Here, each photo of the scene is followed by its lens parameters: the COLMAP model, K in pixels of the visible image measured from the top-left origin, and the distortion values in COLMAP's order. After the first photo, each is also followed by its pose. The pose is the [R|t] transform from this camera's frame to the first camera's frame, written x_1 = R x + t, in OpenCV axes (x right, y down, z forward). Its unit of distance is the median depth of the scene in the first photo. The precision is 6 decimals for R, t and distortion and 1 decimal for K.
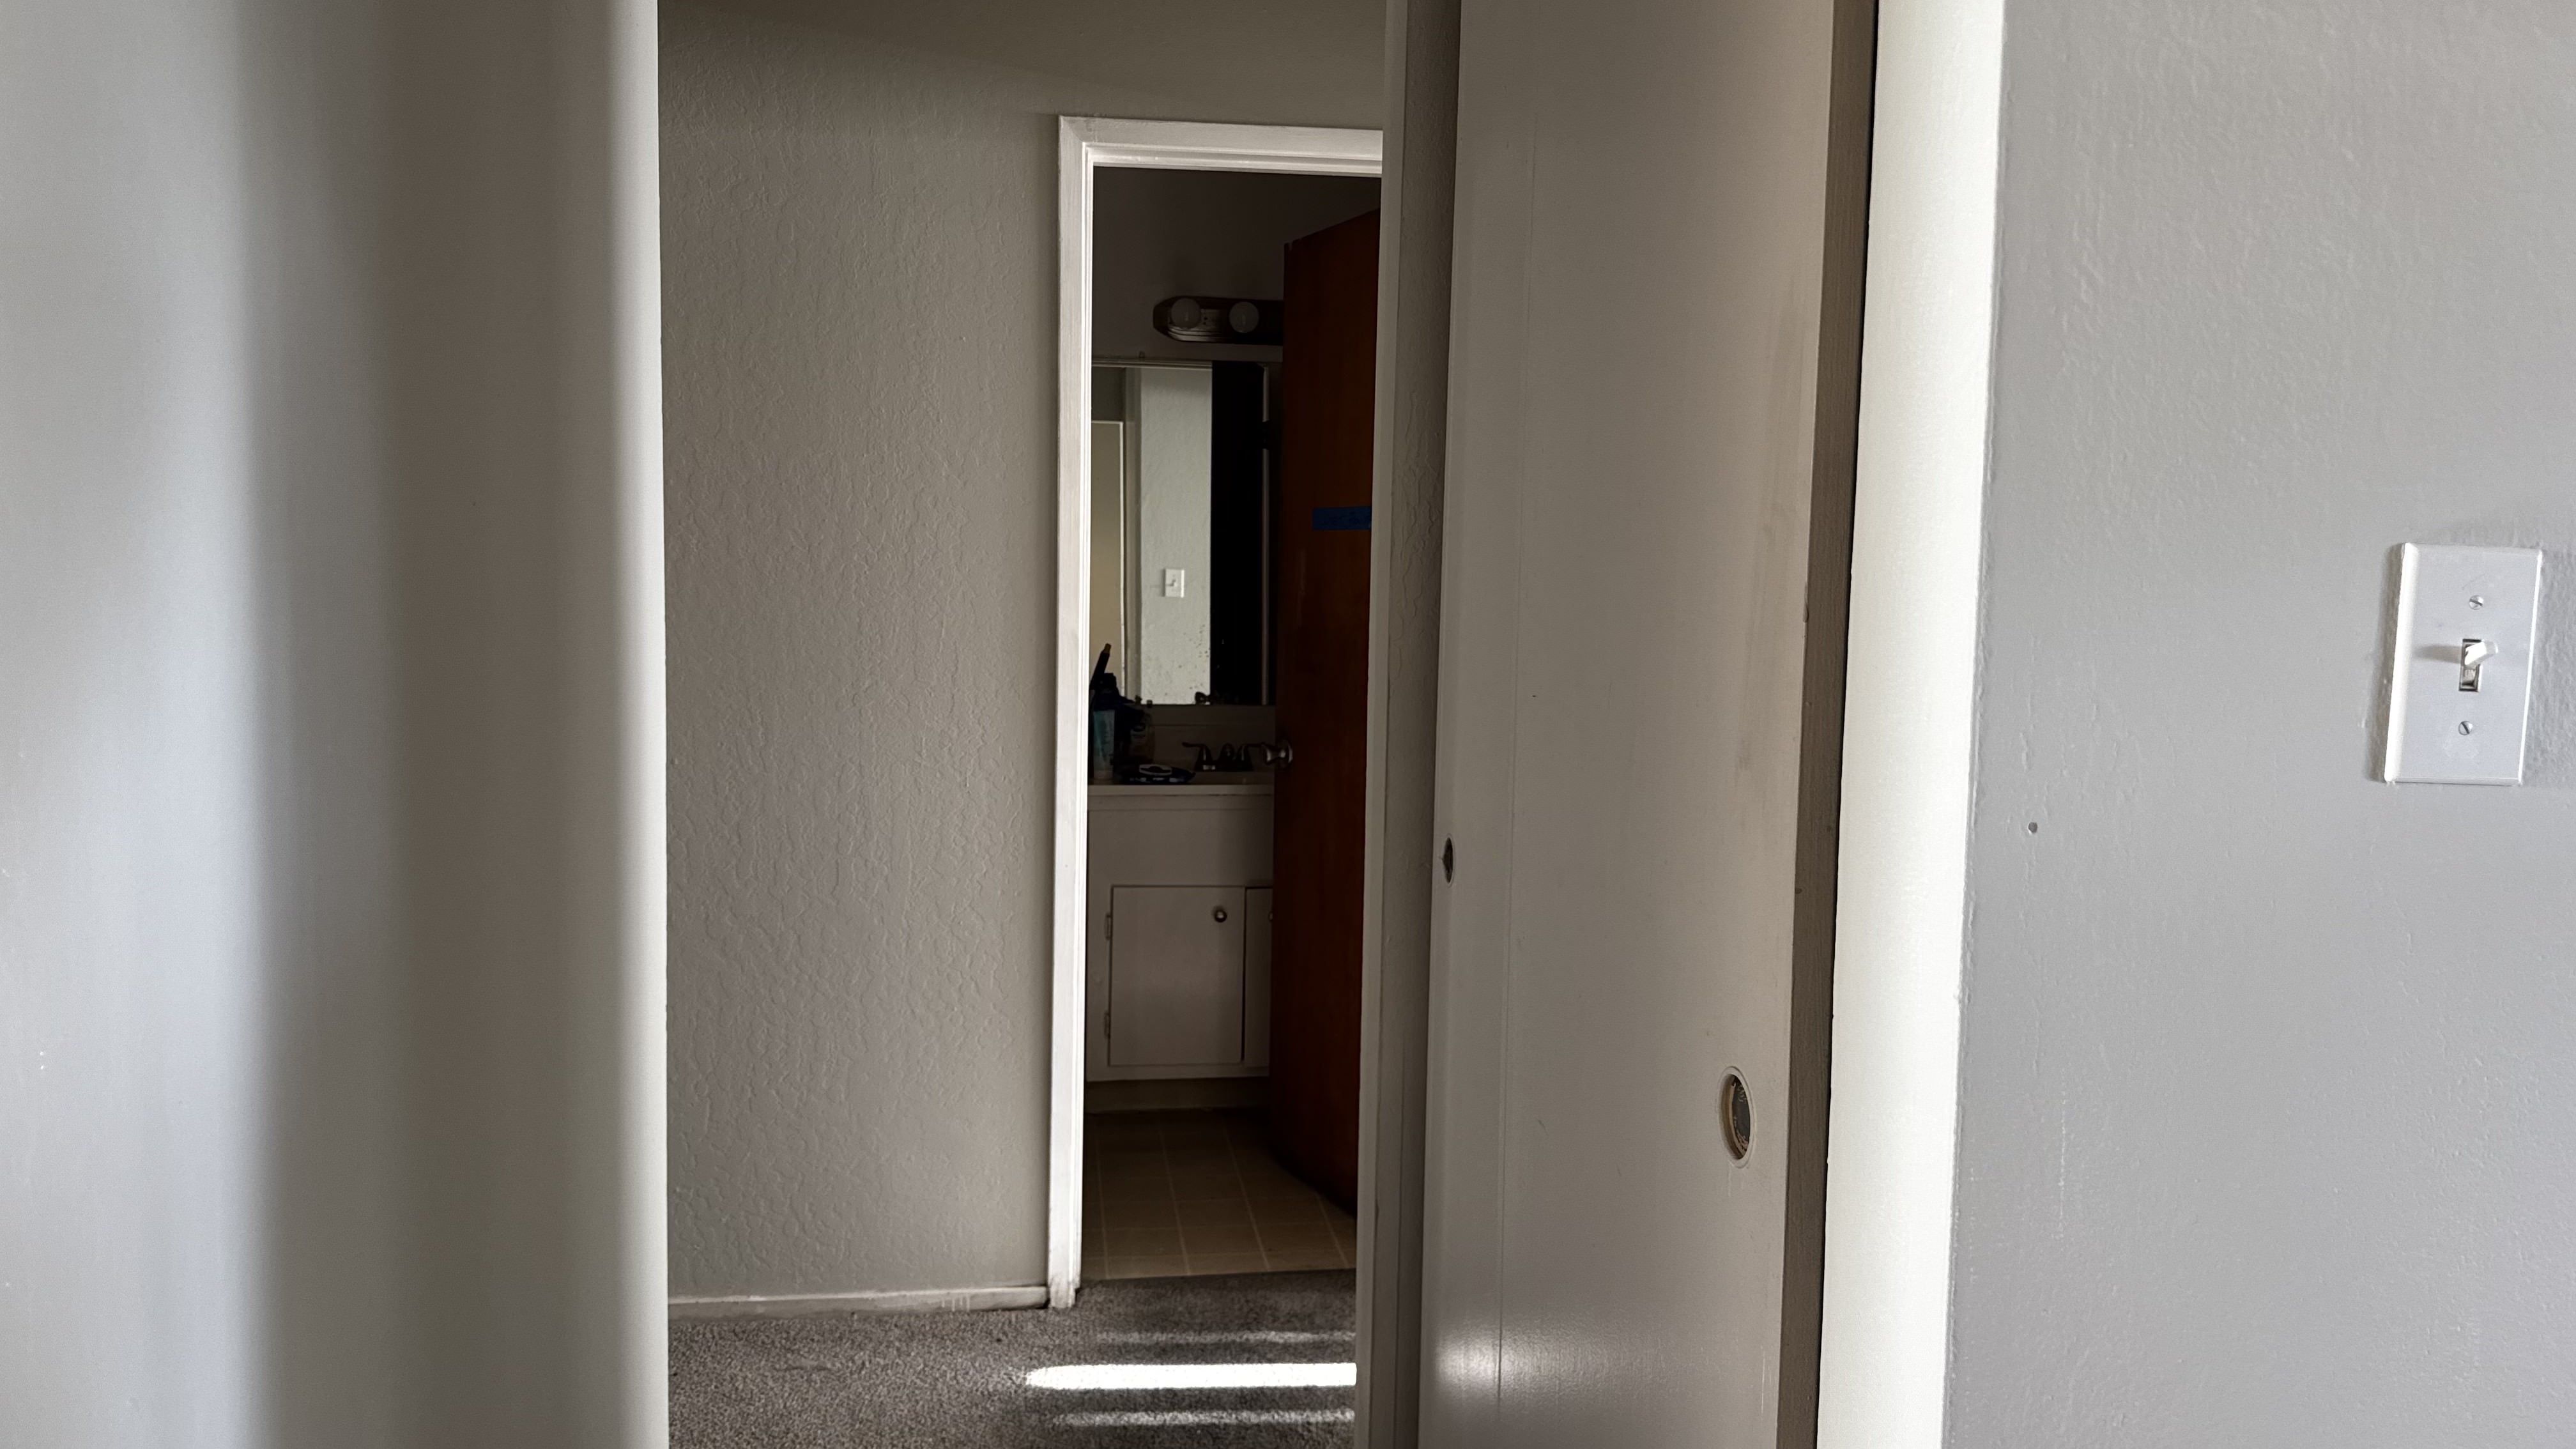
lens RADIAL K [[1830.0, 0, 1283.7], [0, 1830.0, 725.8], [0, 0, 1]] dist [0.200129, -0.417760]
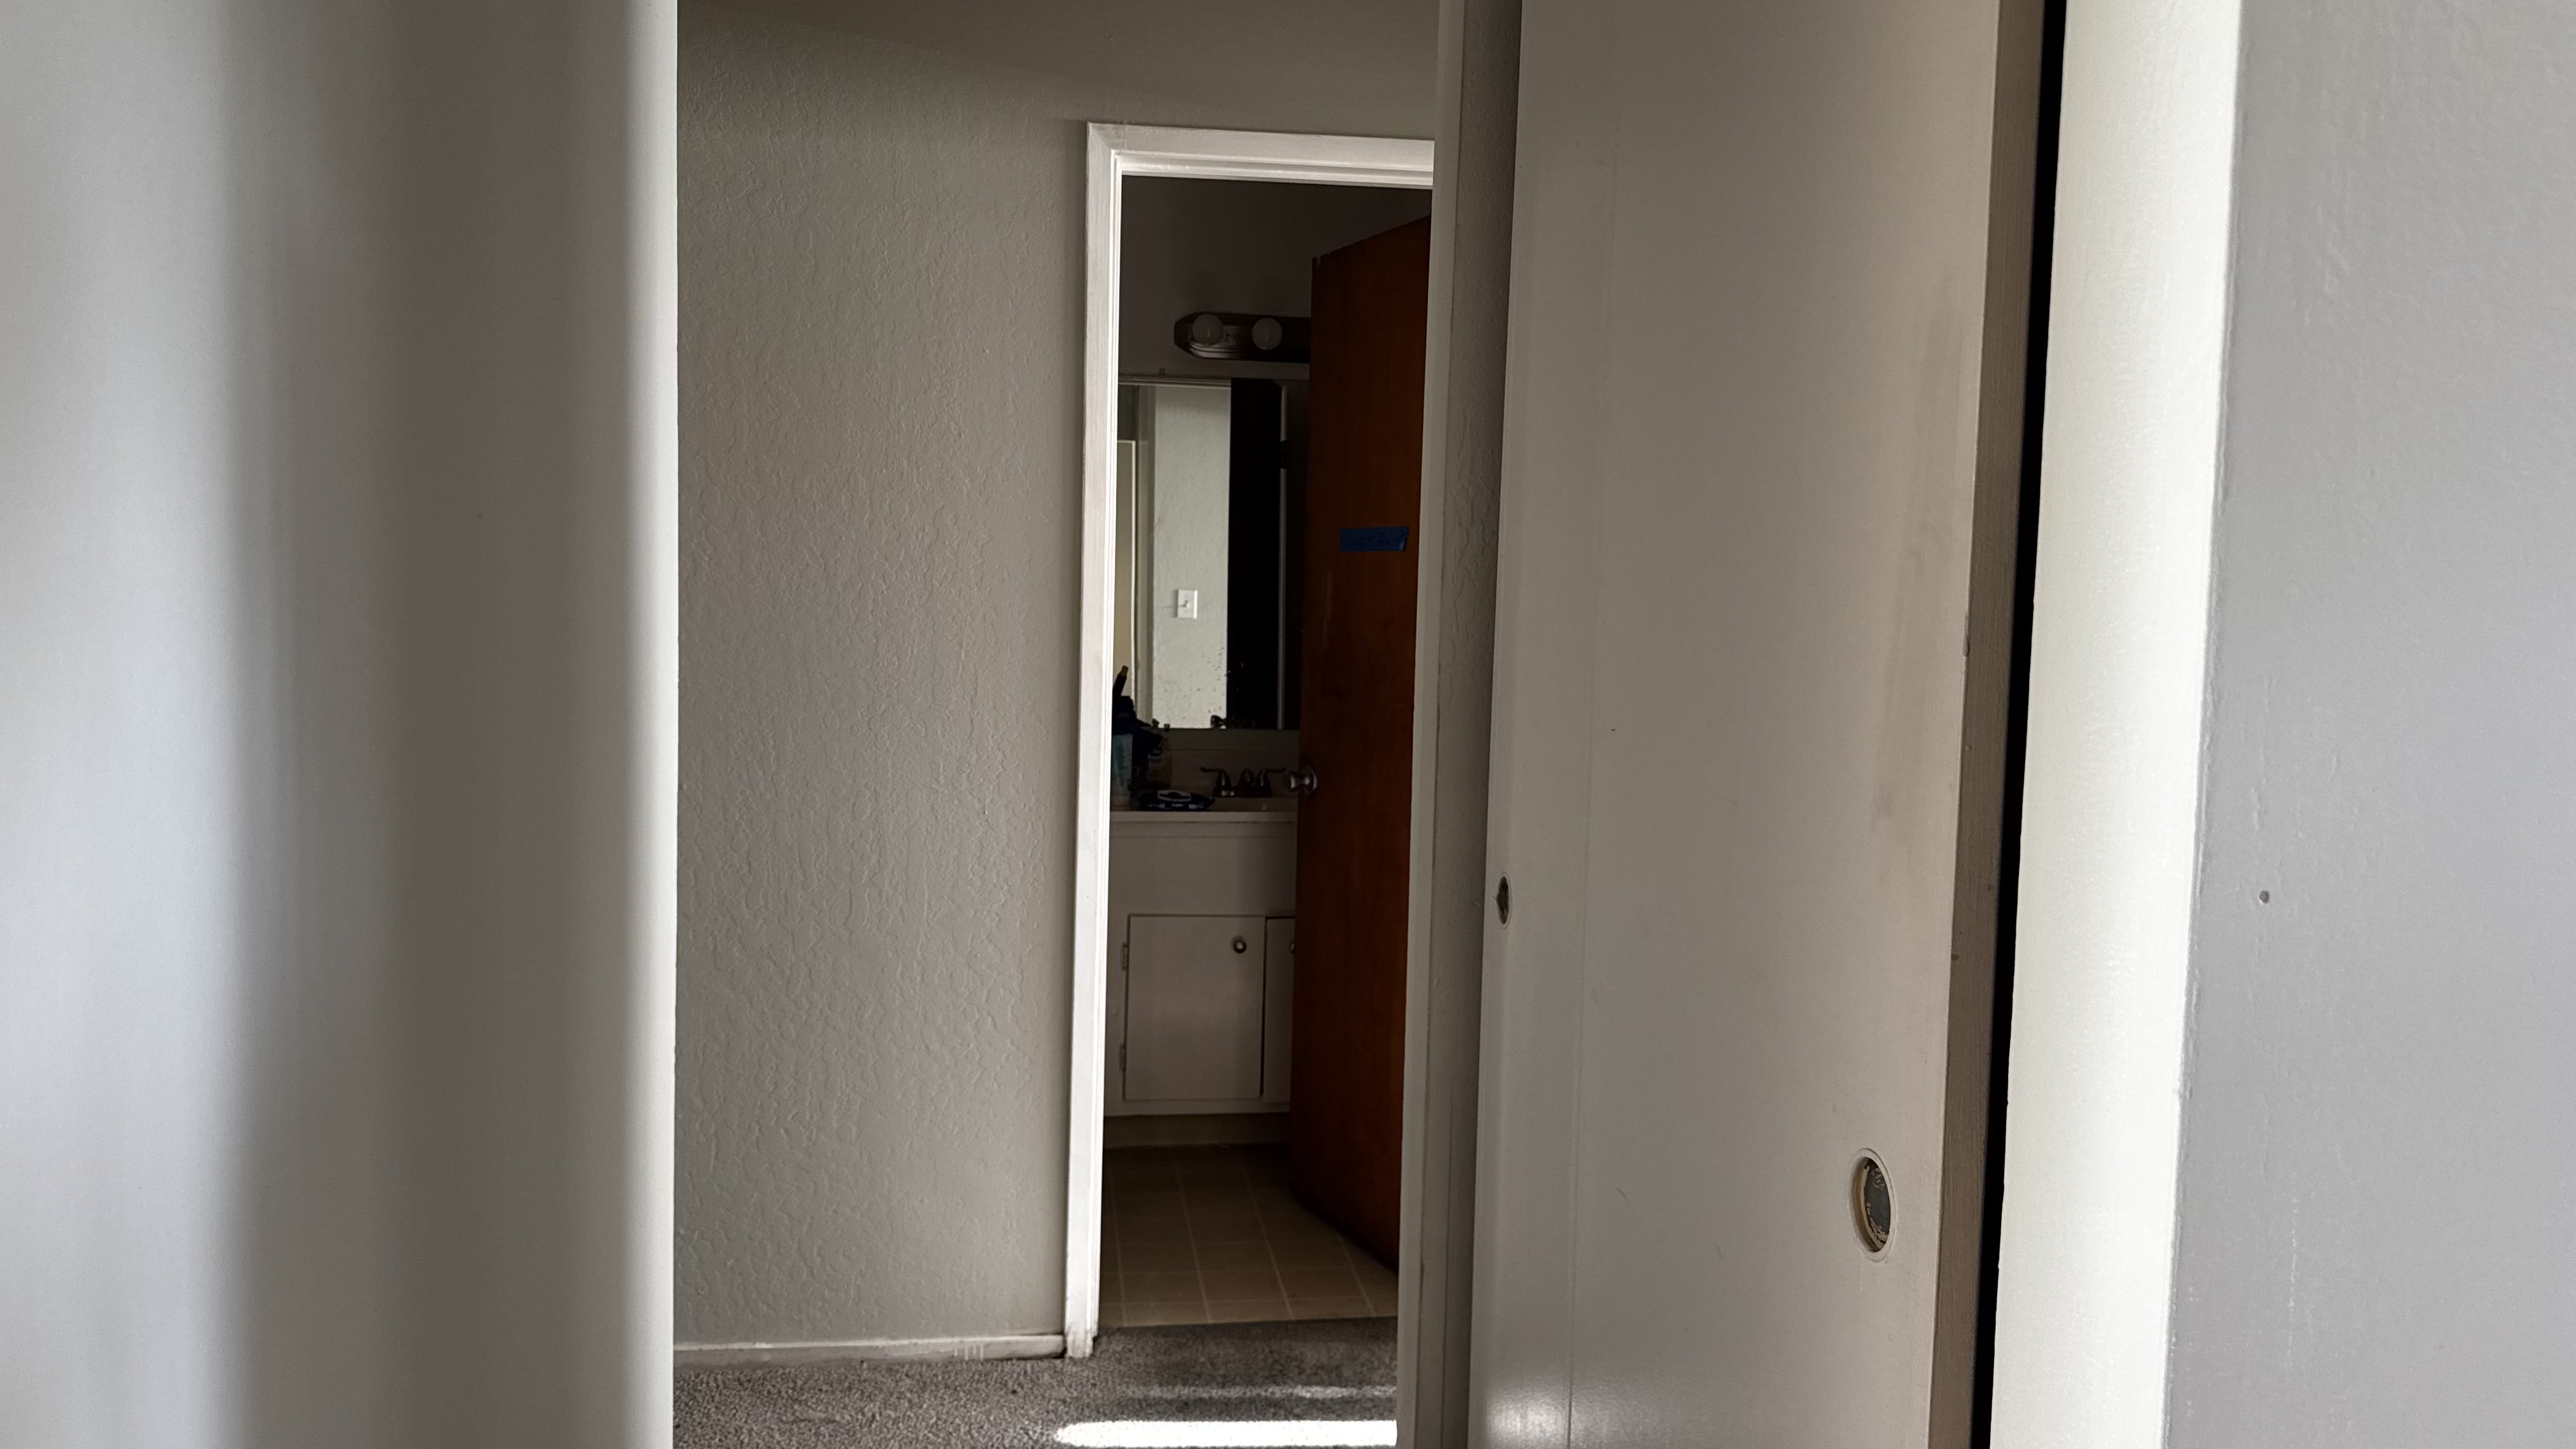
lens RADIAL K [[1830.0, 0, 1283.7], [0, 1830.0, 725.8], [0, 0, 1]] dist [0.200129, -0.417760]
pose [[0.999978, 0.006503, -0.000978, -0.014972], [-0.006513, 0.999914, -0.011415, -0.003292], [0.000903, 0.011421, 0.999934, 0.034398]]
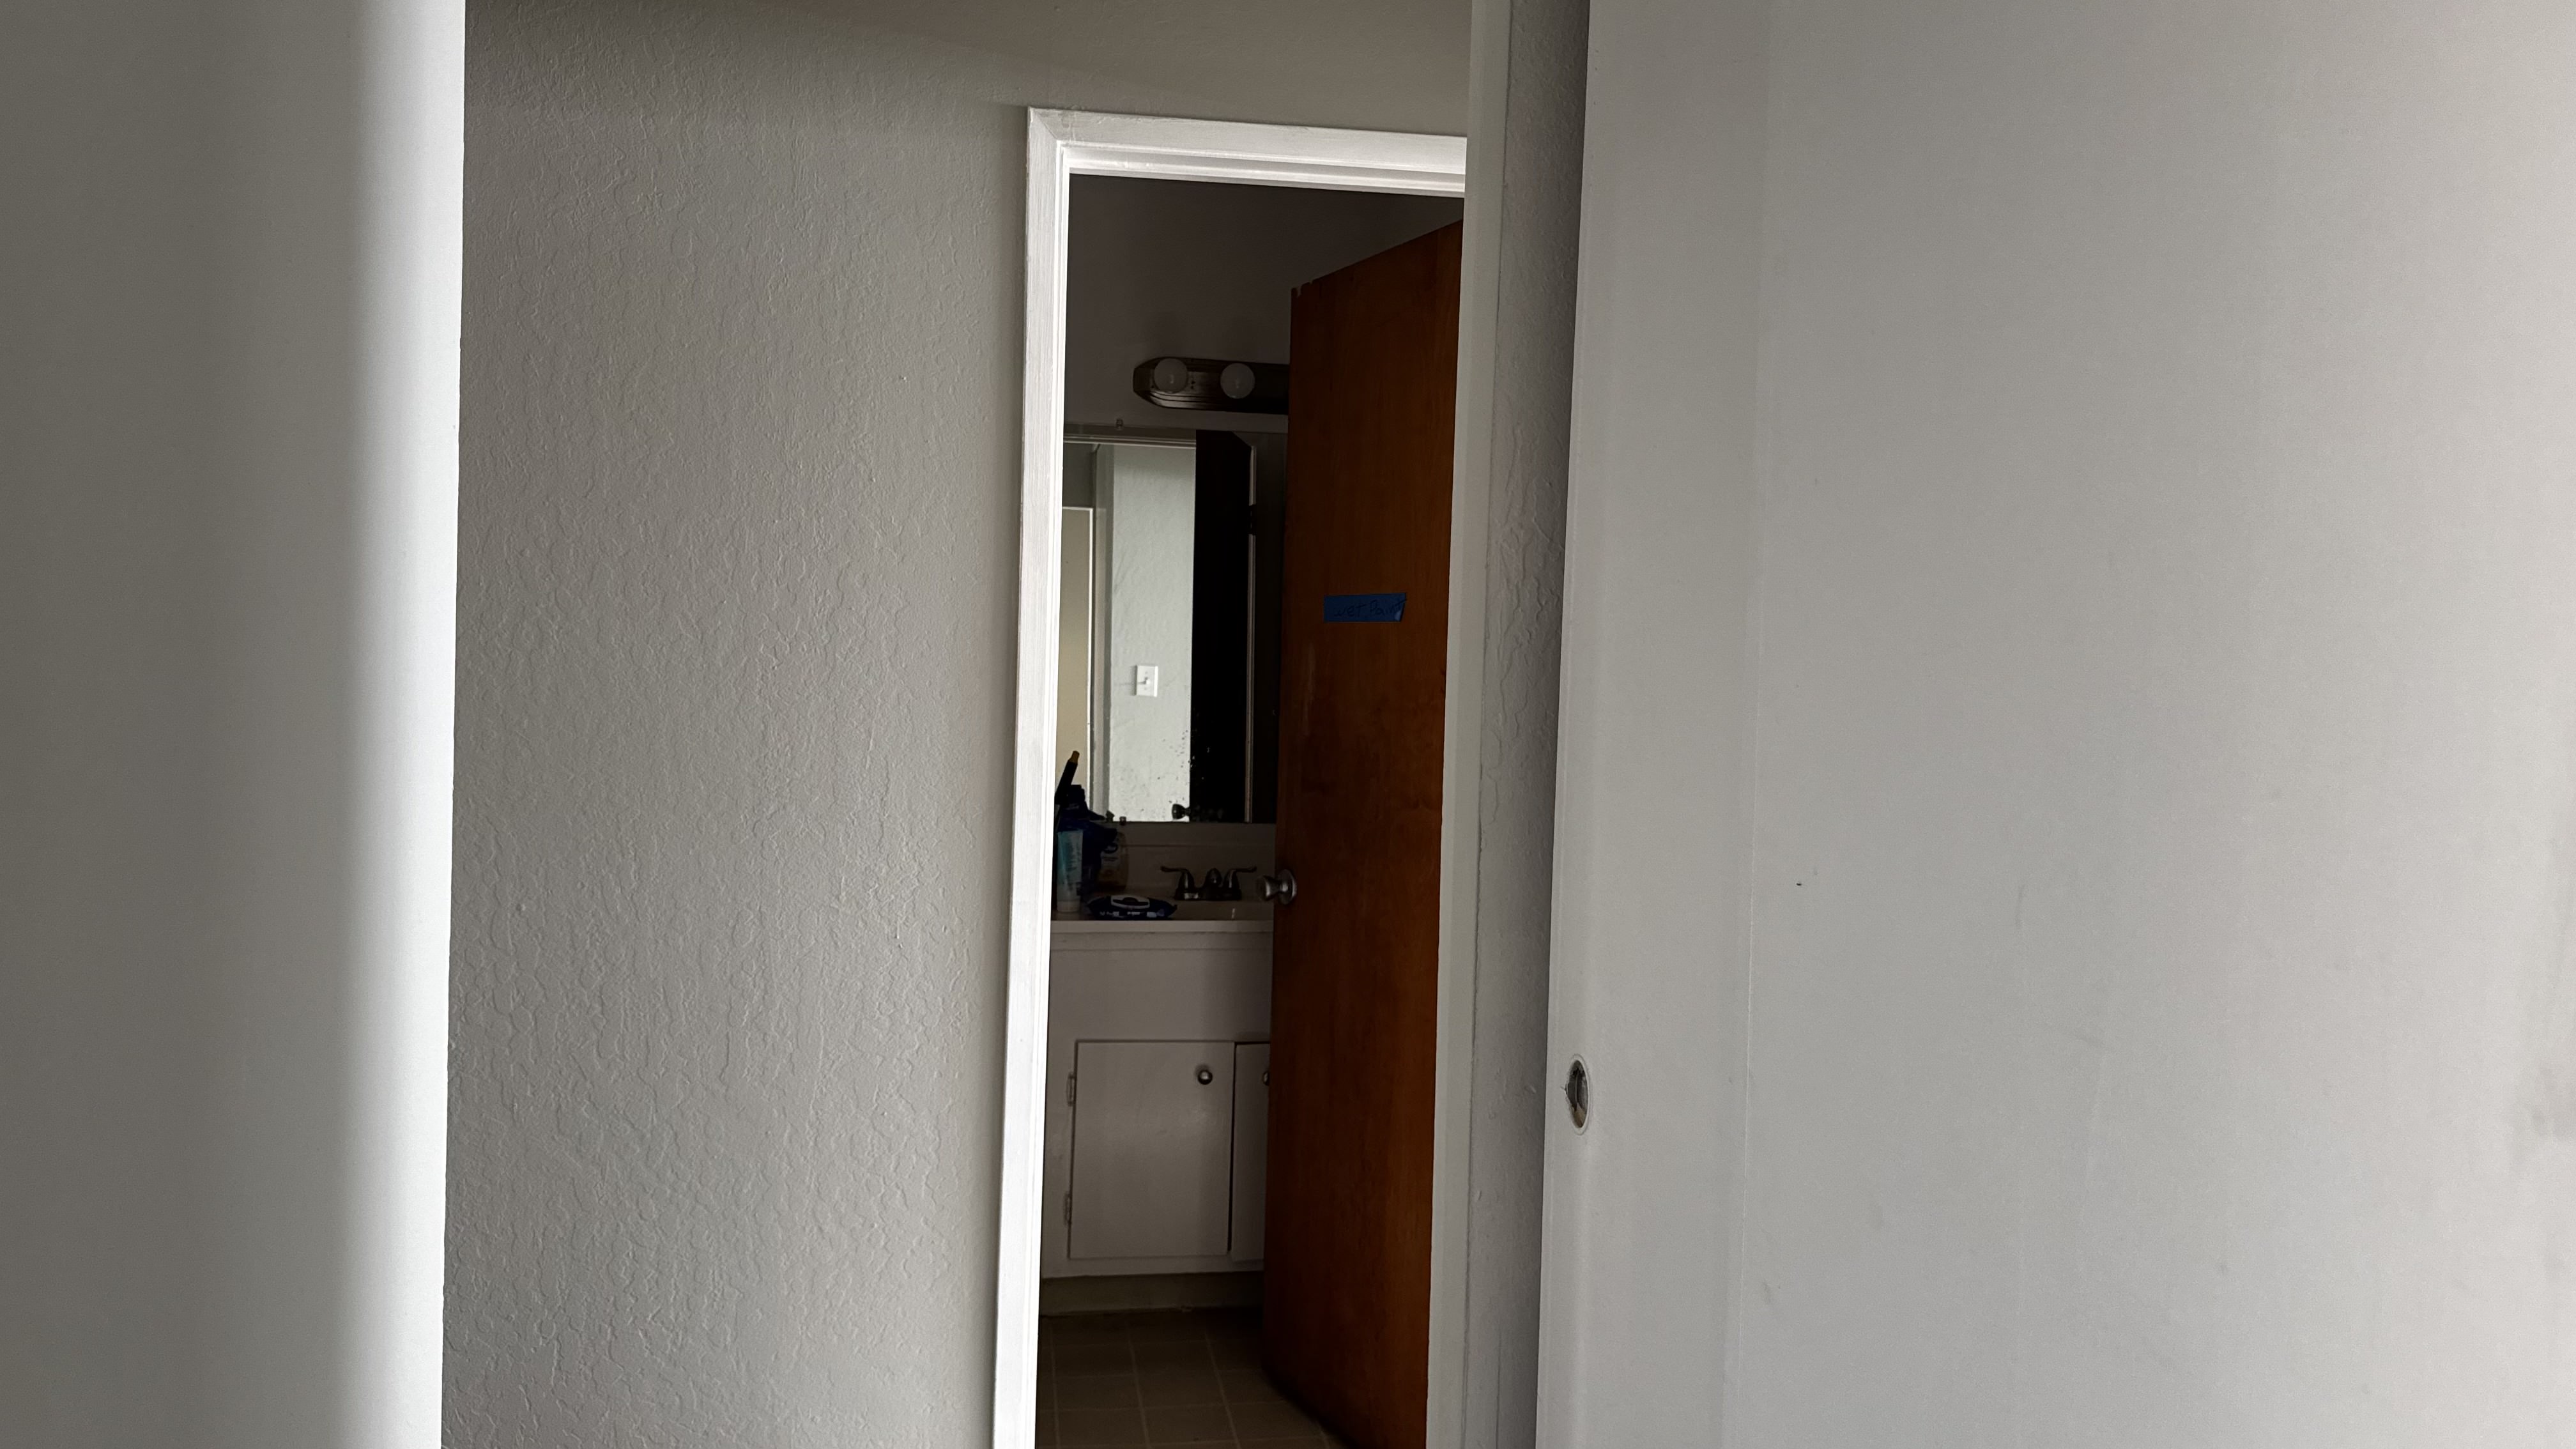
lens RADIAL K [[1830.0, 0, 1283.7], [0, 1830.0, 725.8], [0, 0, 1]] dist [0.200129, -0.417760]
pose [[0.999753, 0.008827, 0.020404, -0.023140], [-0.007735, 0.998565, -0.052985, -0.017386], [-0.020843, 0.052814, 0.998387, 0.198601]]
